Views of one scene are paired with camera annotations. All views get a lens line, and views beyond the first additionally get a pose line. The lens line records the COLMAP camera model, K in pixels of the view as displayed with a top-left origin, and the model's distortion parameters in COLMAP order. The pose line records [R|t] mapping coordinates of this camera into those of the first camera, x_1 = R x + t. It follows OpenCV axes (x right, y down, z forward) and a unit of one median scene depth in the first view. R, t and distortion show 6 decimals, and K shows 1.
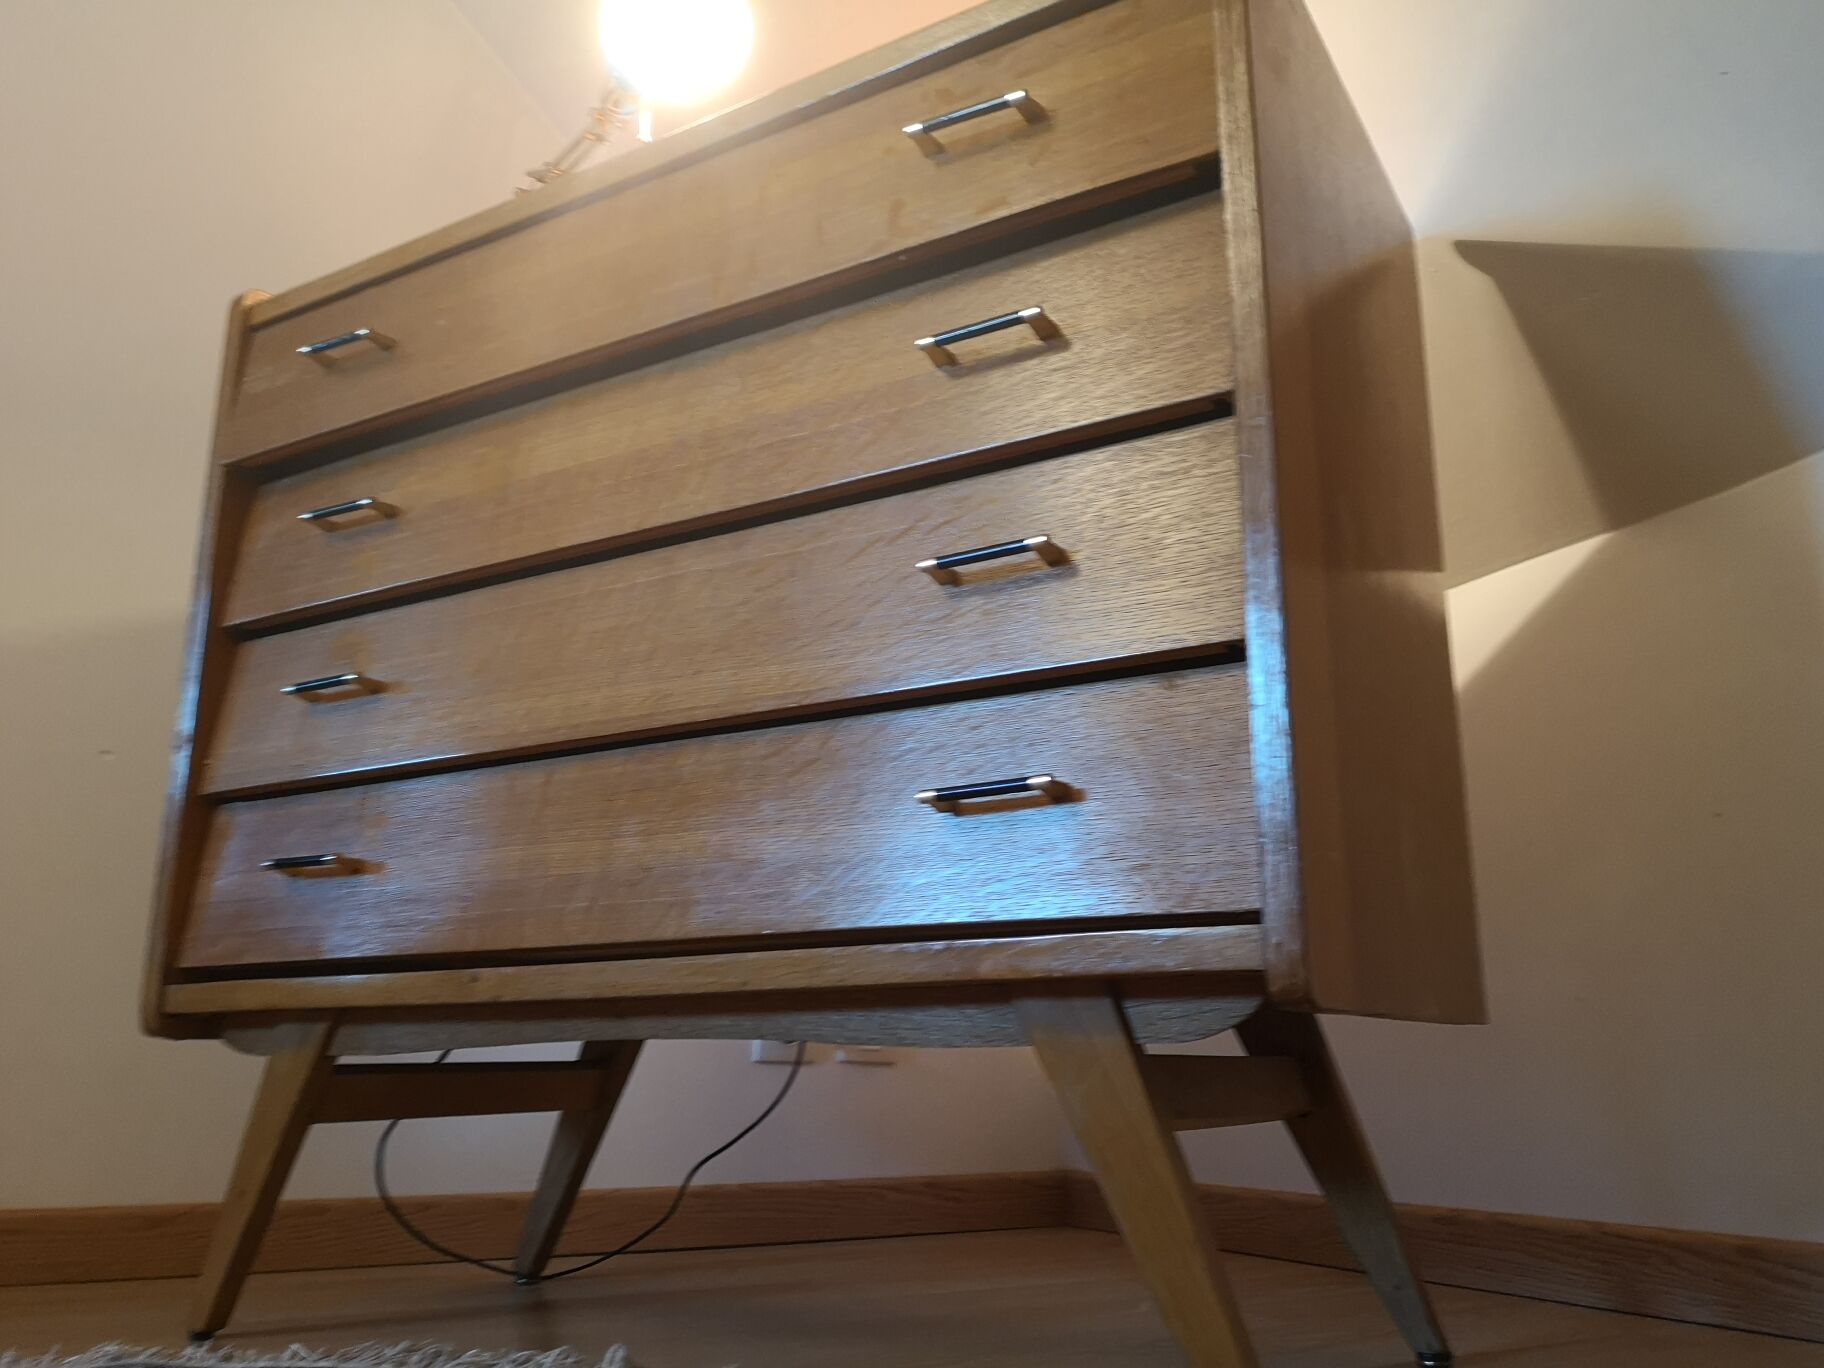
lens RADIAL K [[1519.8, 0, 944.6], [0, 1519.8, 652.3], [0, 0, 1]] dist [0.022979, -0.049424]
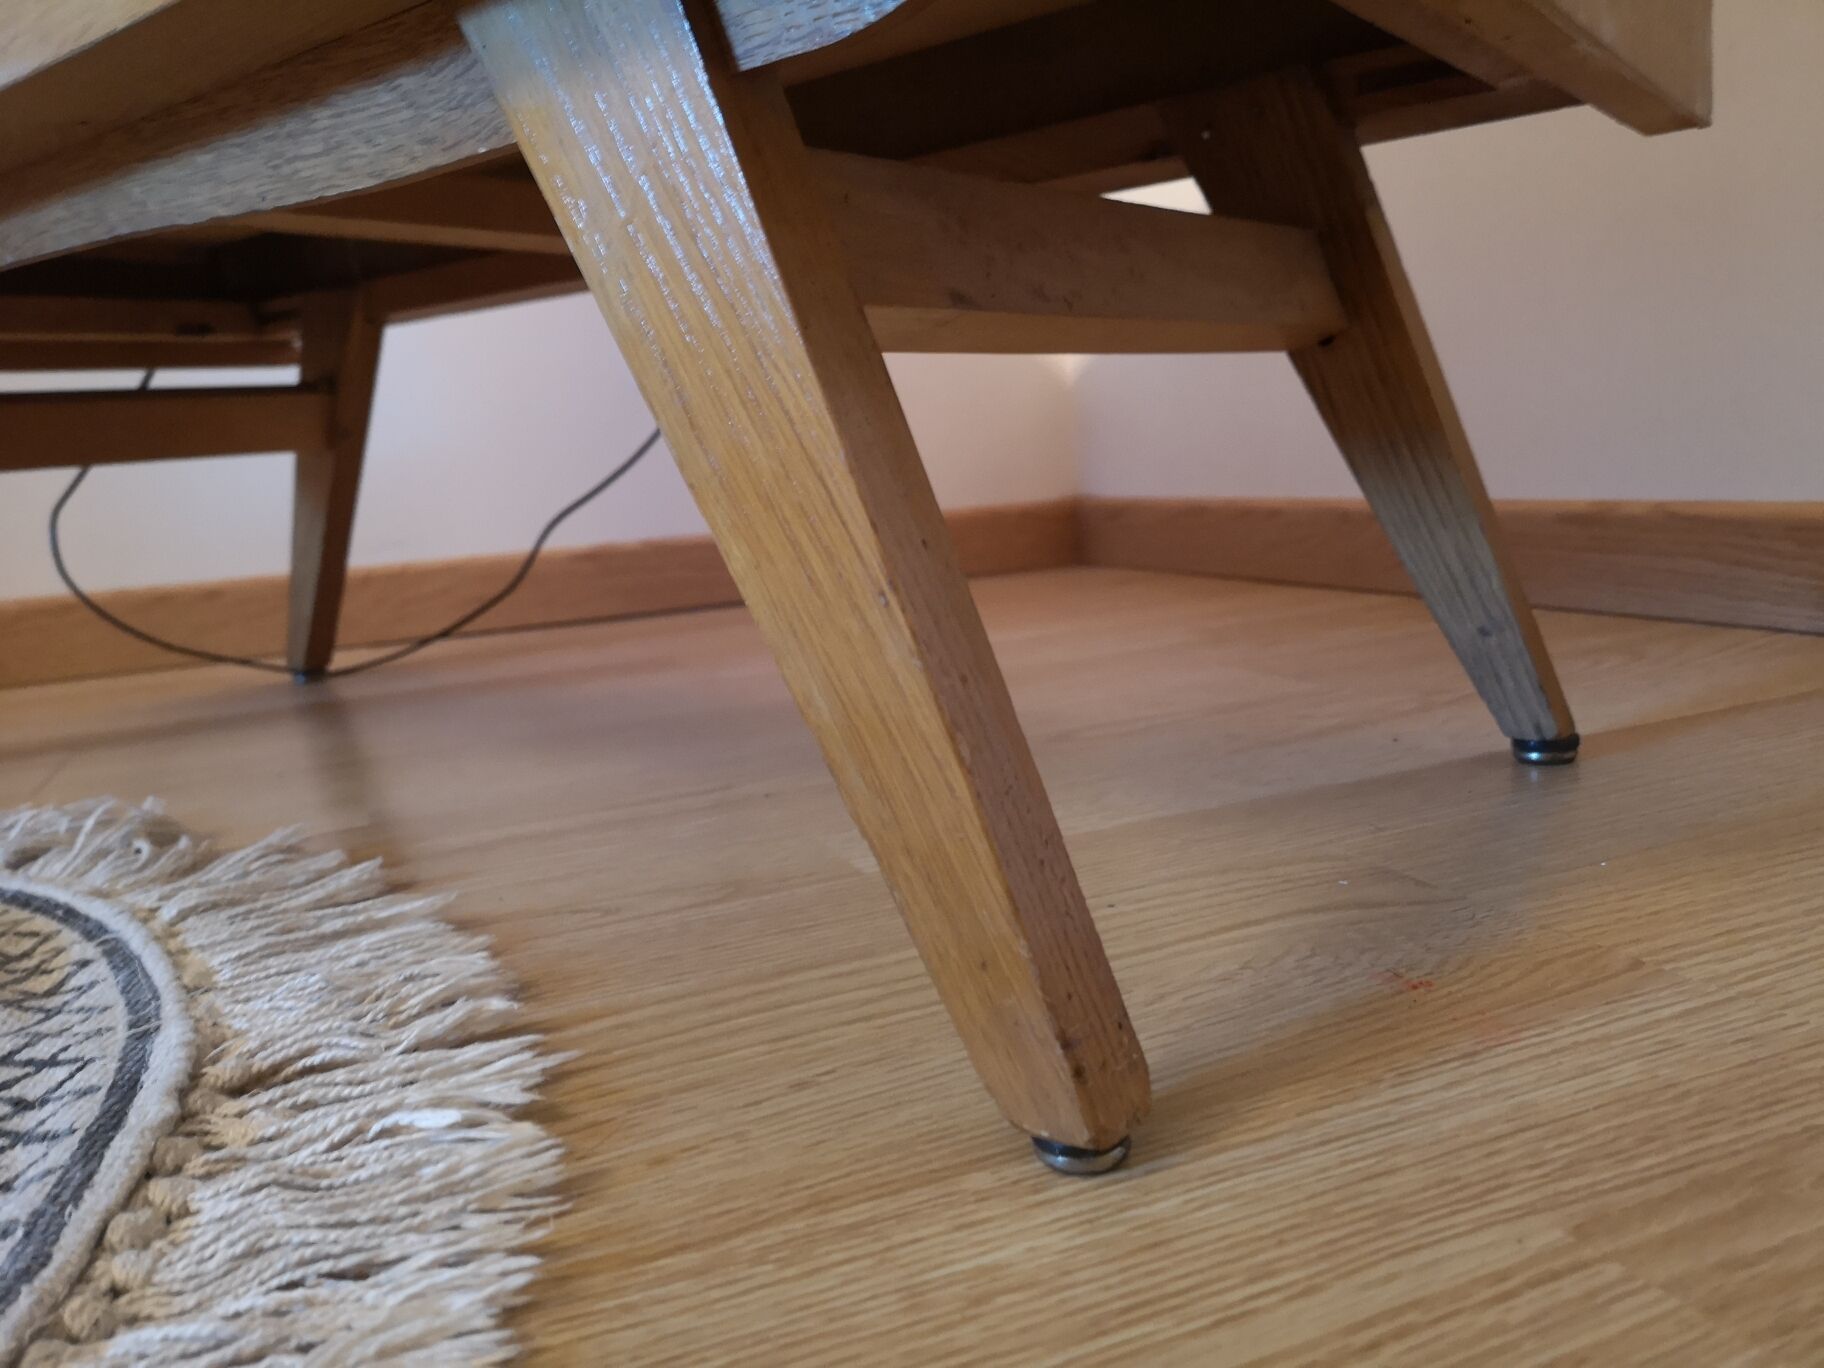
lens RADIAL K [[1519.8, 0, 957.5], [0, 1519.8, 687.8], [0, 0, 1]] dist [0.022979, -0.049424]
pose [[0.995700, -0.057039, -0.072999, 0.125106], [0.082410, 0.905308, 0.416685, 0.163059], [0.042319, -0.420909, 0.906115, 0.415649]]
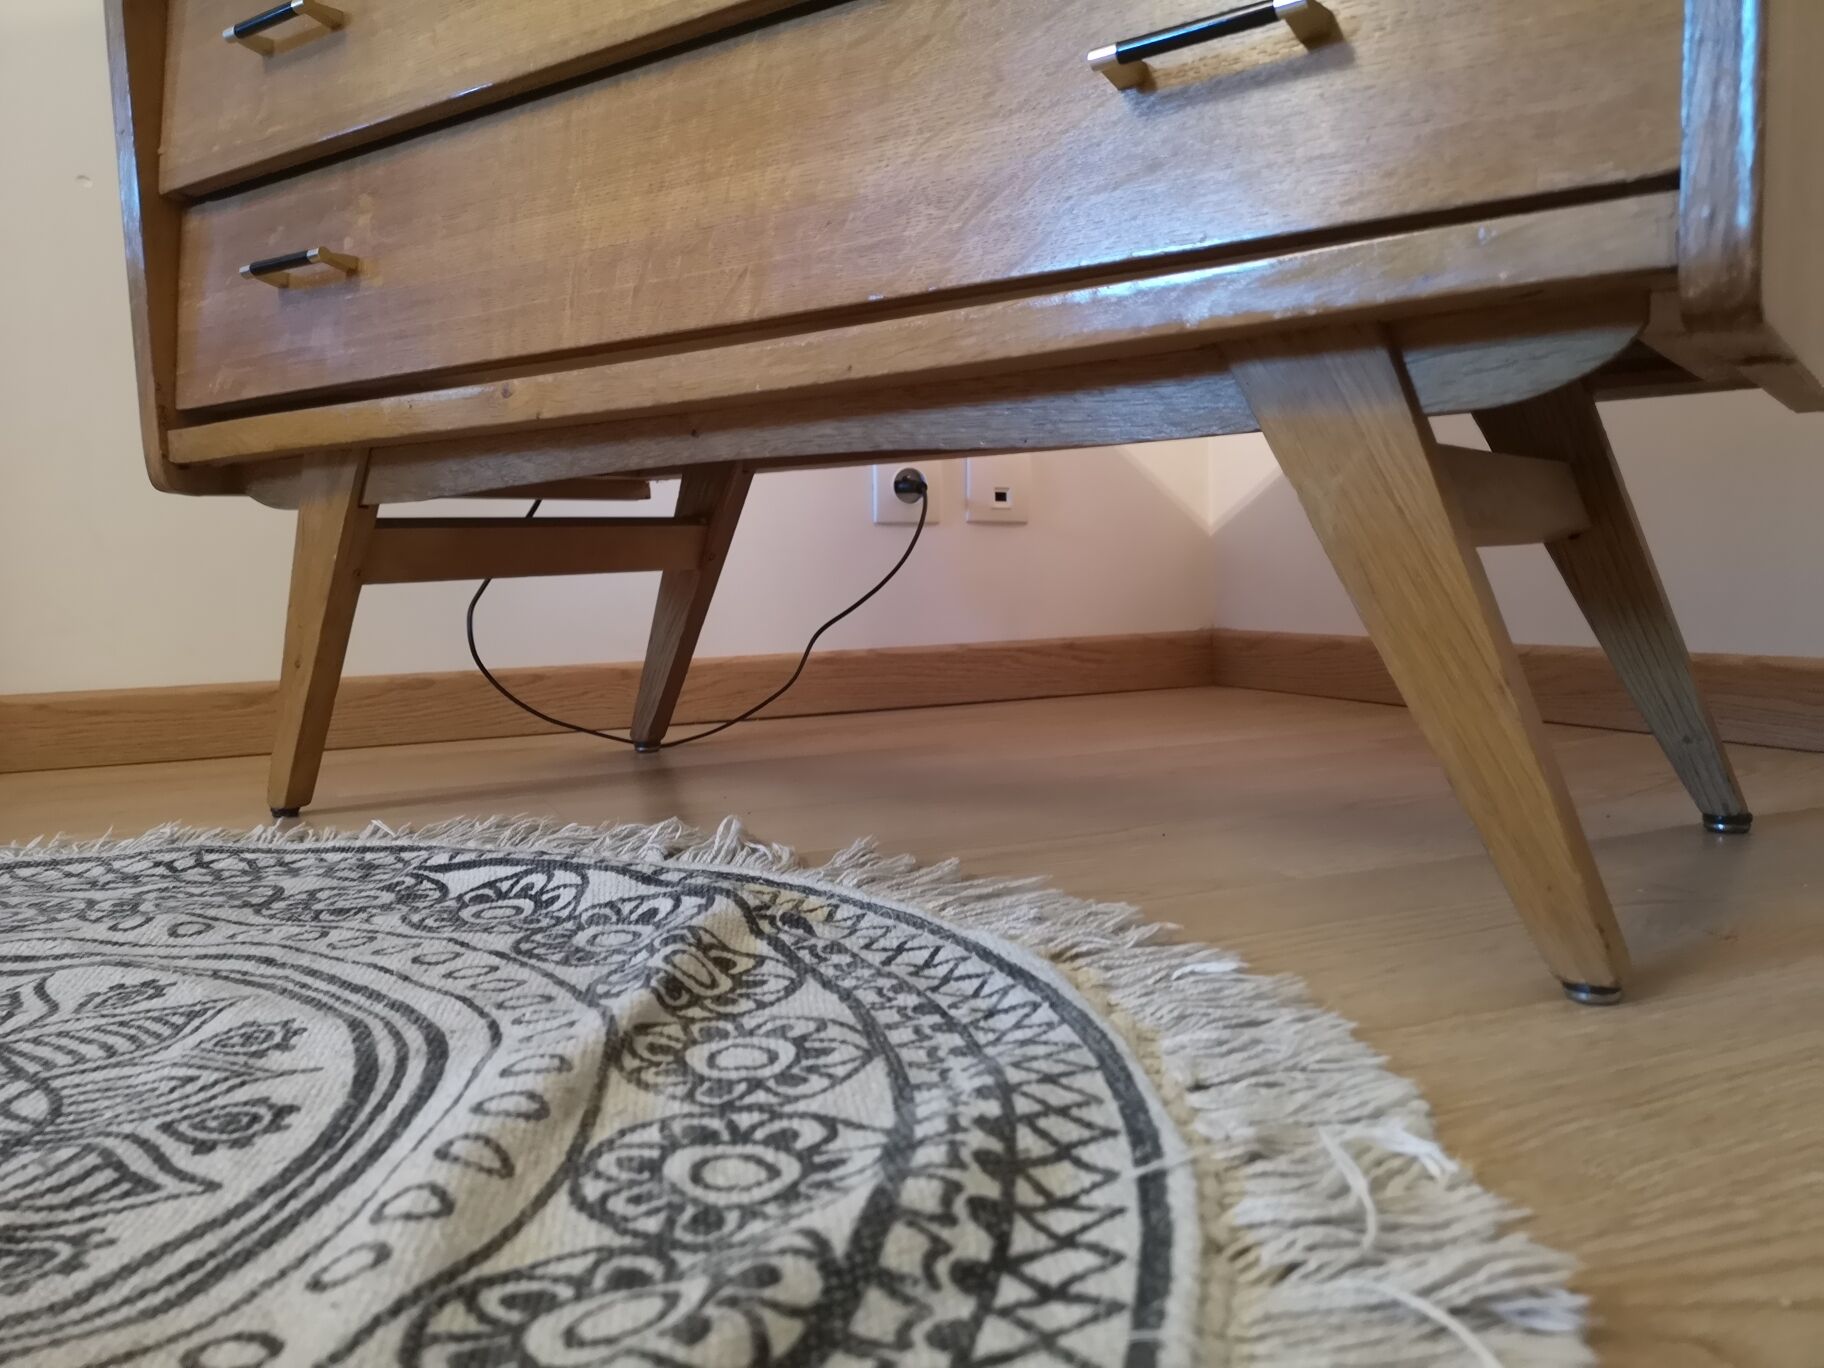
lens RADIAL K [[1446.7, 0, 956.6], [0, 1446.7, 688.8], [0, 0, 1]] dist [0.025654, 0.005806]
pose [[0.997516, -0.019420, -0.067715, -0.027381], [0.041682, 0.937634, 0.345117, 0.096358], [0.056790, -0.347082, 0.936114, 0.233604]]
